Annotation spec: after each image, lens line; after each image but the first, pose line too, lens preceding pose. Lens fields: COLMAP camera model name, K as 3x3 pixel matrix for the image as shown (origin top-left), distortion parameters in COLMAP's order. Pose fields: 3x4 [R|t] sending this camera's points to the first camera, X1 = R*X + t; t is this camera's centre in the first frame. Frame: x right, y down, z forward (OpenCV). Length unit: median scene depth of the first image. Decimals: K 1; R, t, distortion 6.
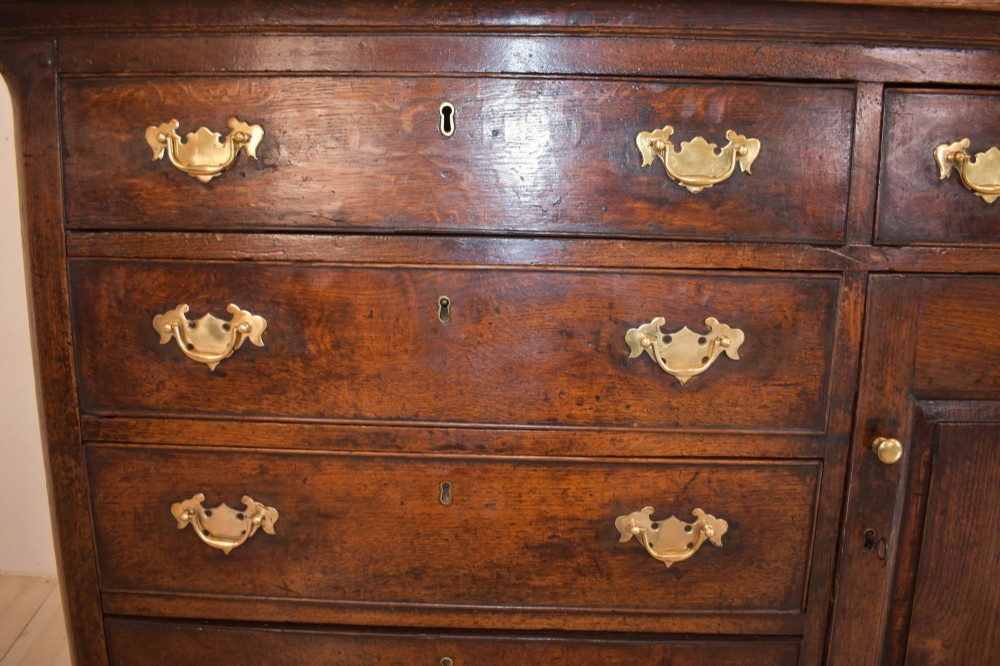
lens RADIAL K [[797.1, 0, 506.3], [0, 797.1, 334.5], [0, 0, 1]] dist [-0.100628, 0.017212]
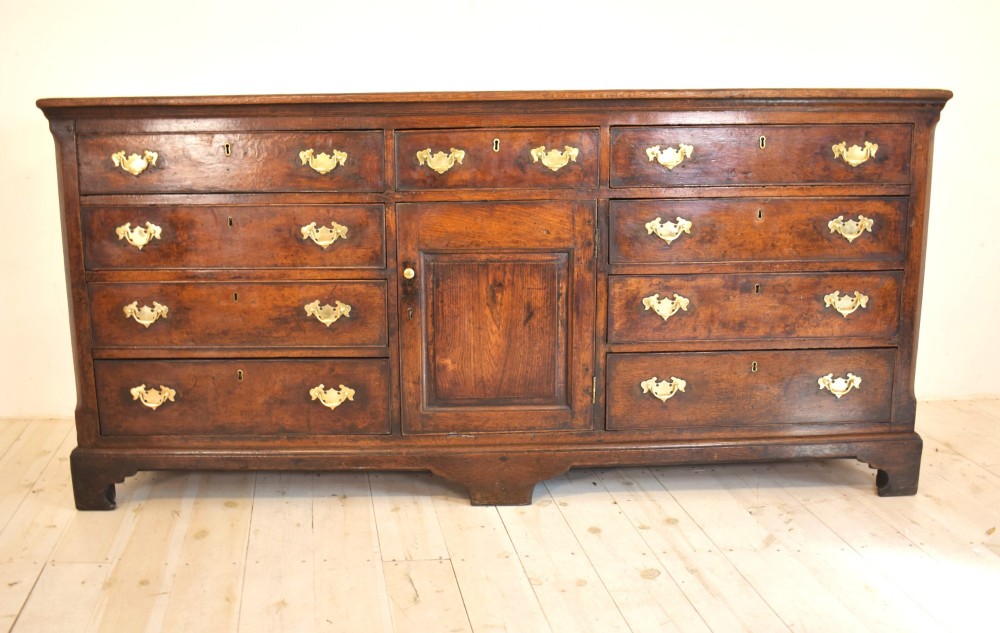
lens RADIAL K [[960.3, 0, 497.5], [0, 960.3, 325.3], [0, 0, 1]] dist [-0.091538, 0.000000]
pose [[0.998943, -0.027015, 0.037190, 0.633660], [0.026600, 0.999579, 0.011623, 0.277338], [-0.037488, -0.010621, 0.999241, -2.025827]]
